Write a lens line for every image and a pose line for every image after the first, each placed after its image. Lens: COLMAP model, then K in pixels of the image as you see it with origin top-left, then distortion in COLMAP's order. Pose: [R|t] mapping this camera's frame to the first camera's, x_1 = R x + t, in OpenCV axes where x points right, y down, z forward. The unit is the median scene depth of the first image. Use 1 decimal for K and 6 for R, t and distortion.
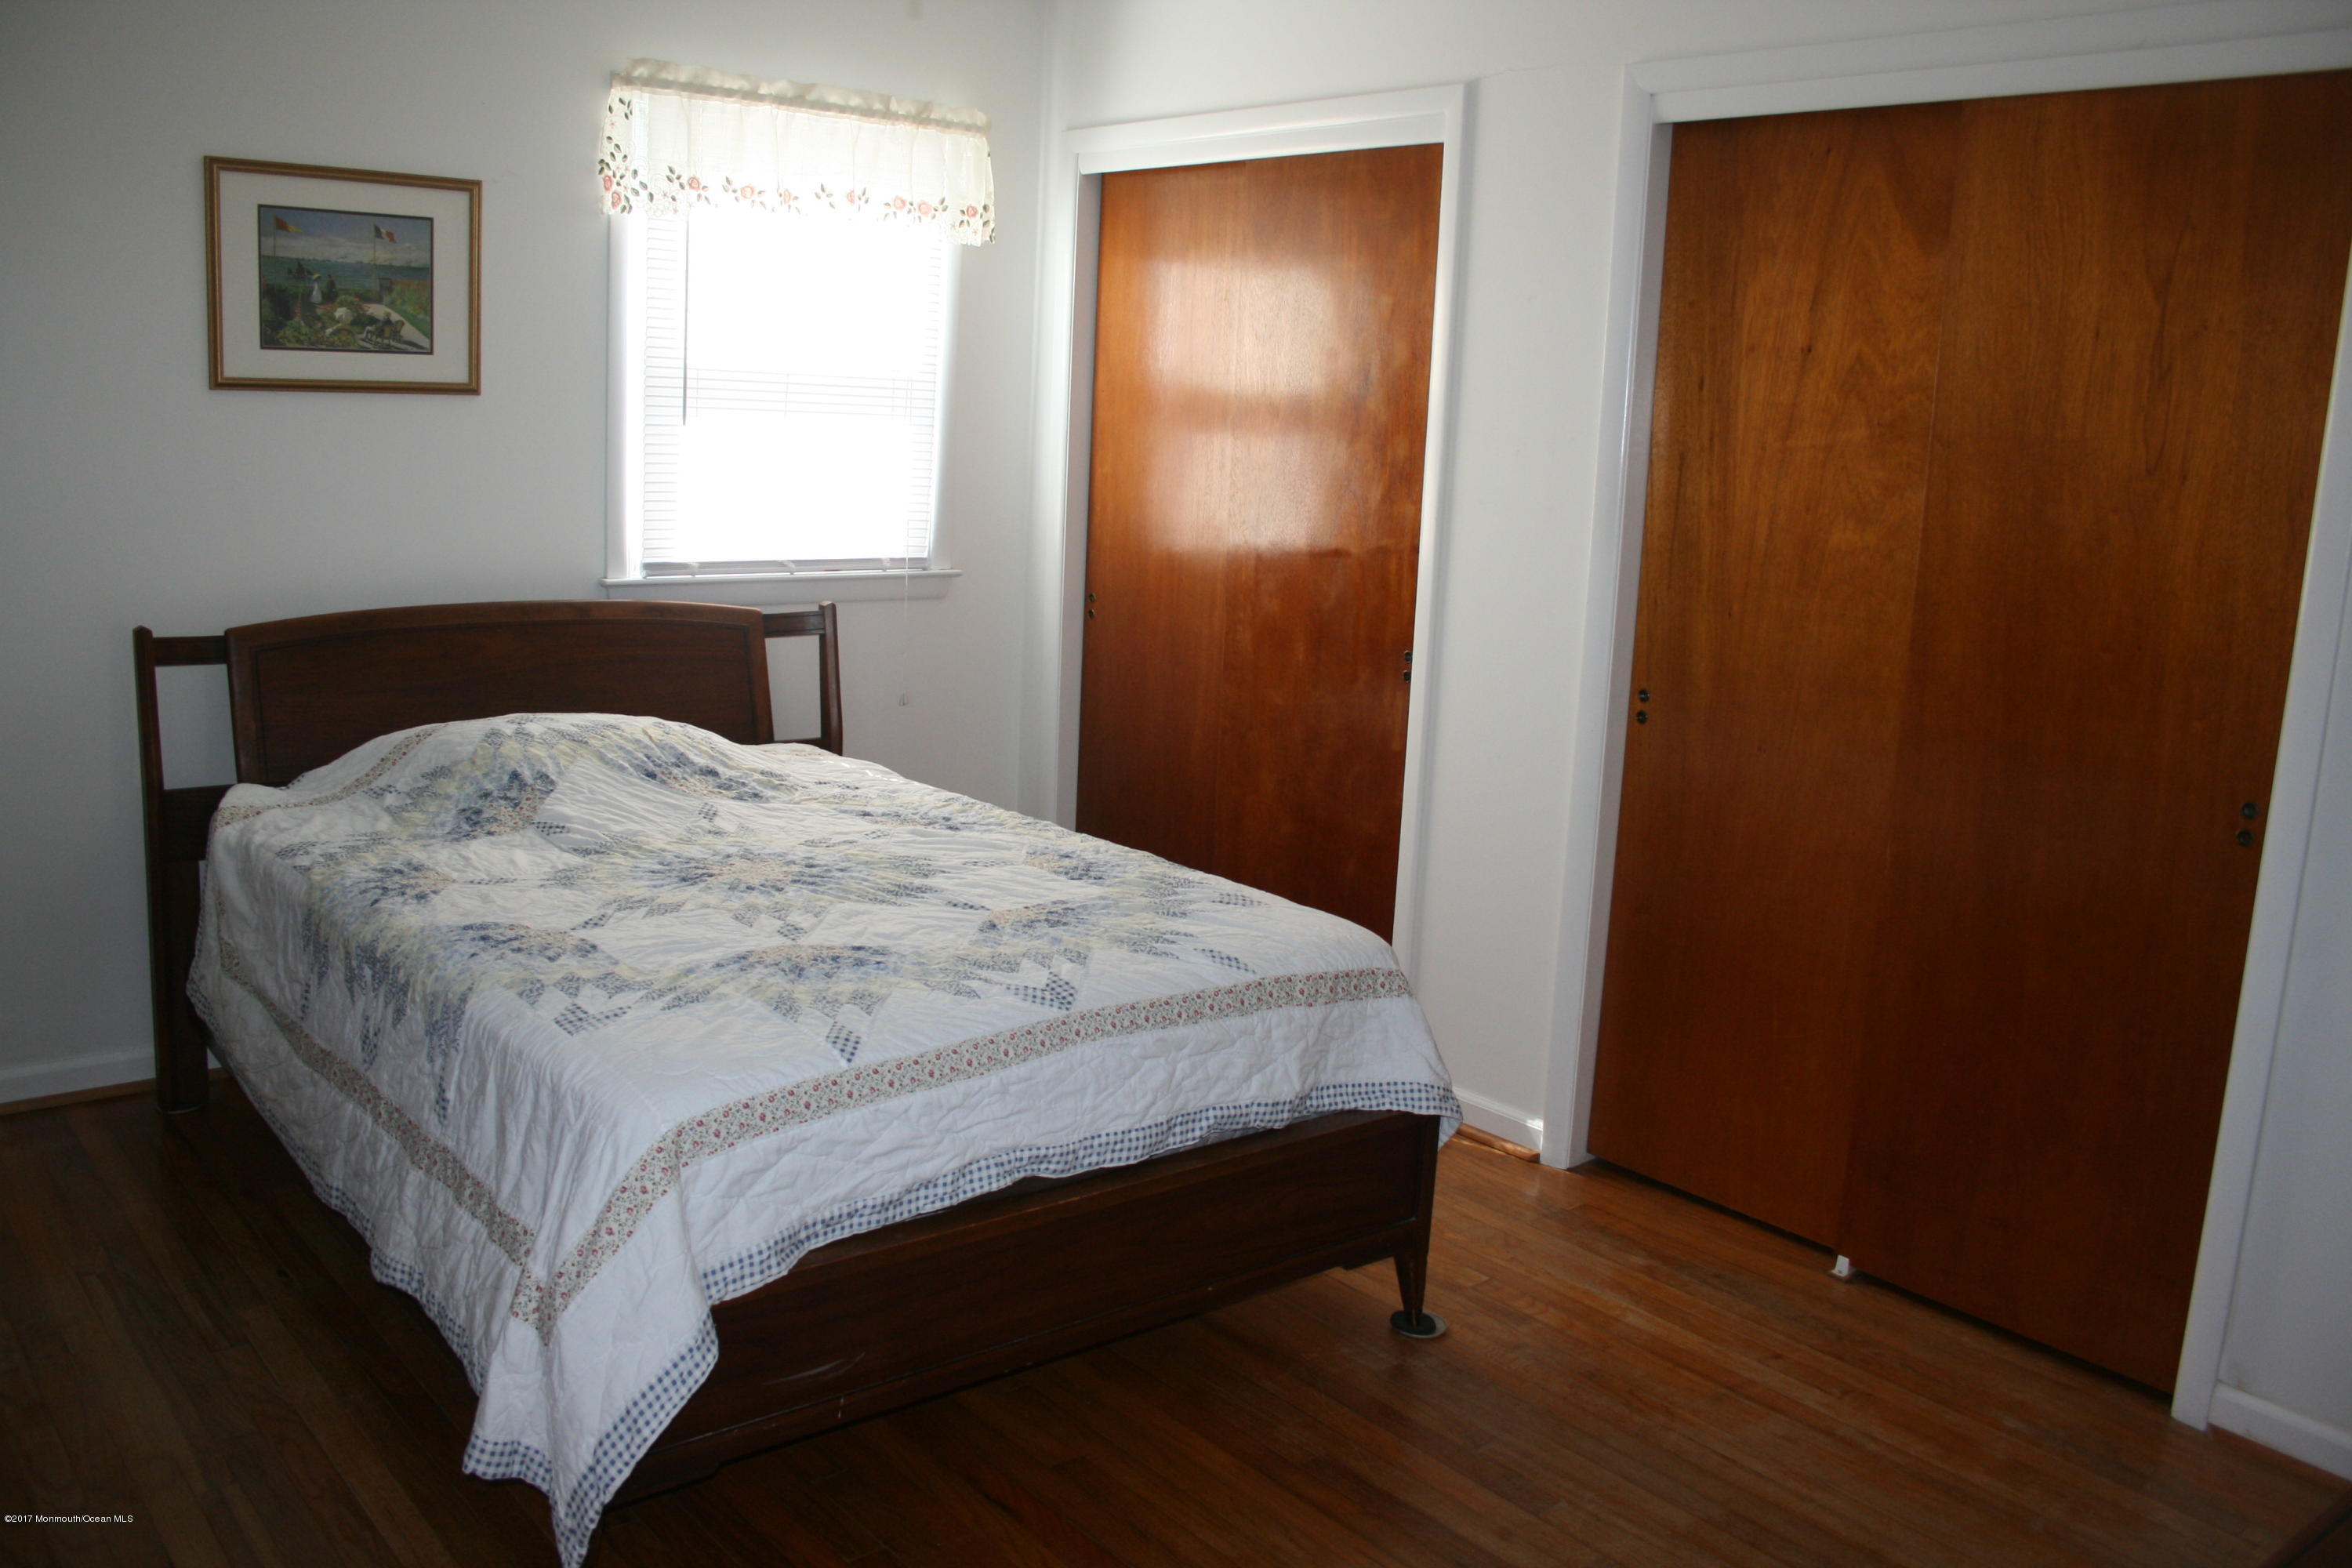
lens RADIAL K [[1962.7, 0, 1179.3], [0, 1962.7, 787.8], [0, 0, 1]] dist [-0.134555, 0.093600]
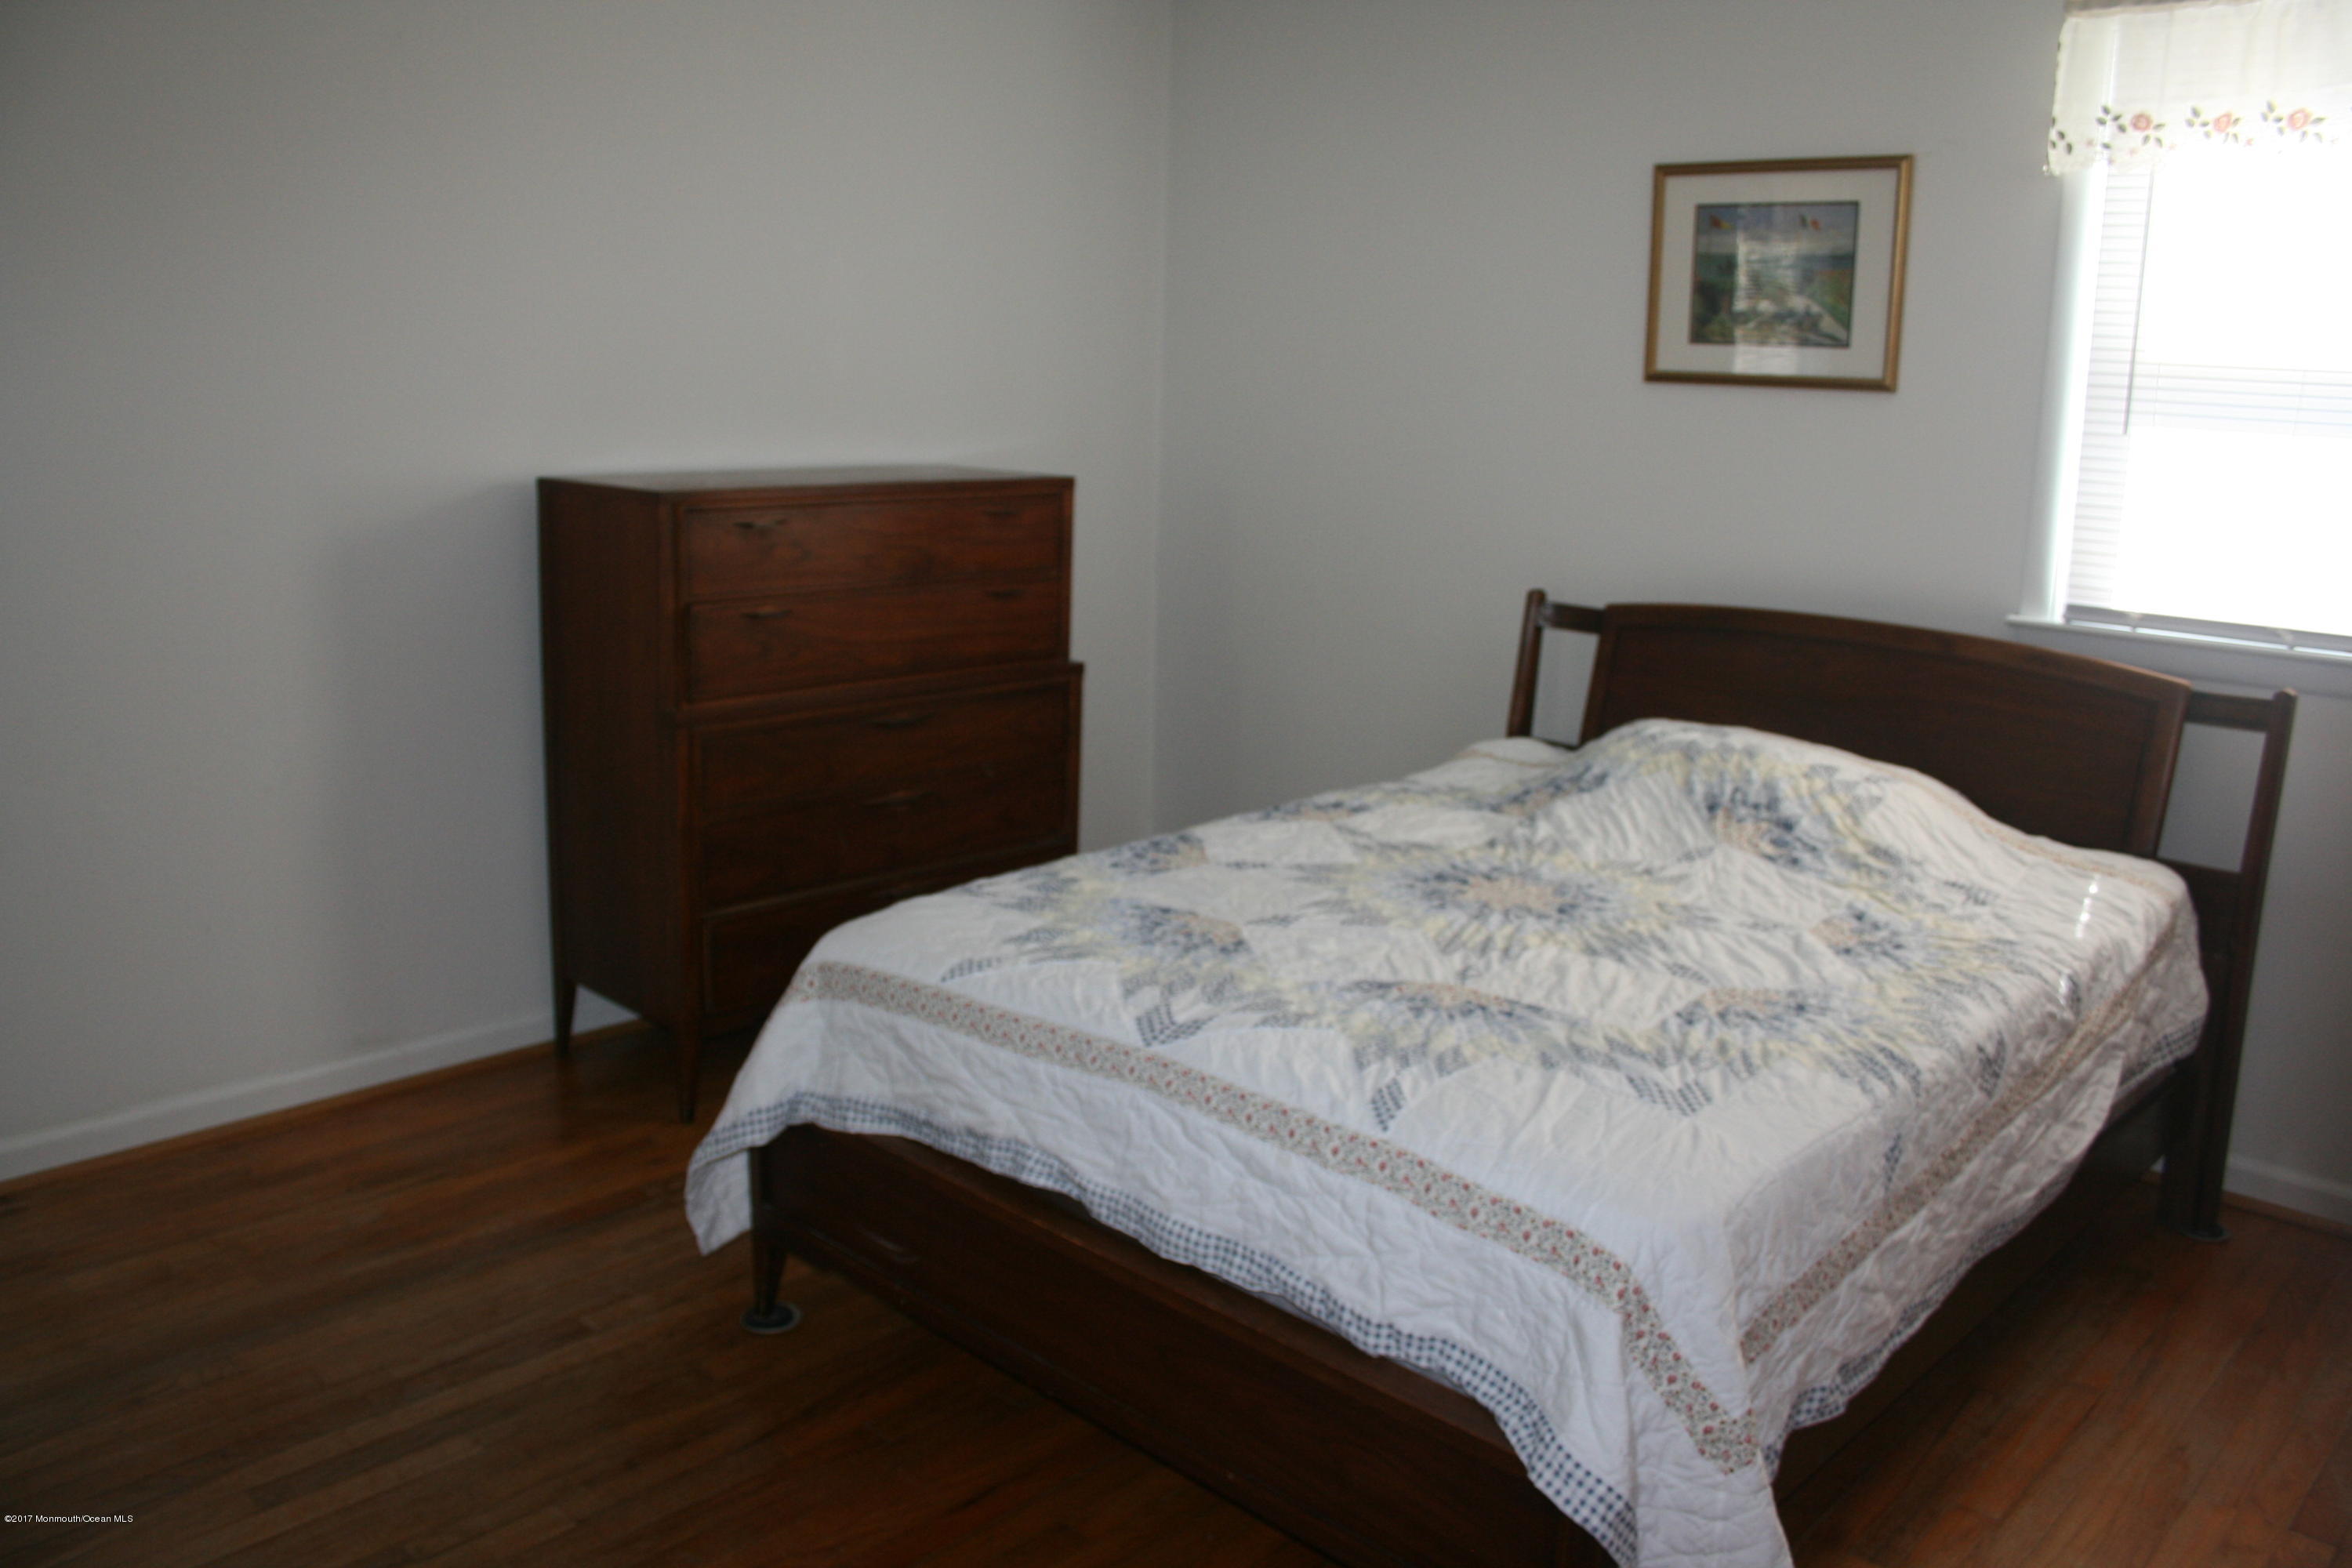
lens RADIAL K [[1962.7, 0, 1174.0], [0, 1962.7, 786.9], [0, 0, 1]] dist [-0.134555, 0.093600]
pose [[0.097043, 0.170500, -0.980567, 0.539270], [-0.213976, 0.965753, 0.146747, -0.088202], [0.972007, 0.195577, 0.130202, 0.610512]]
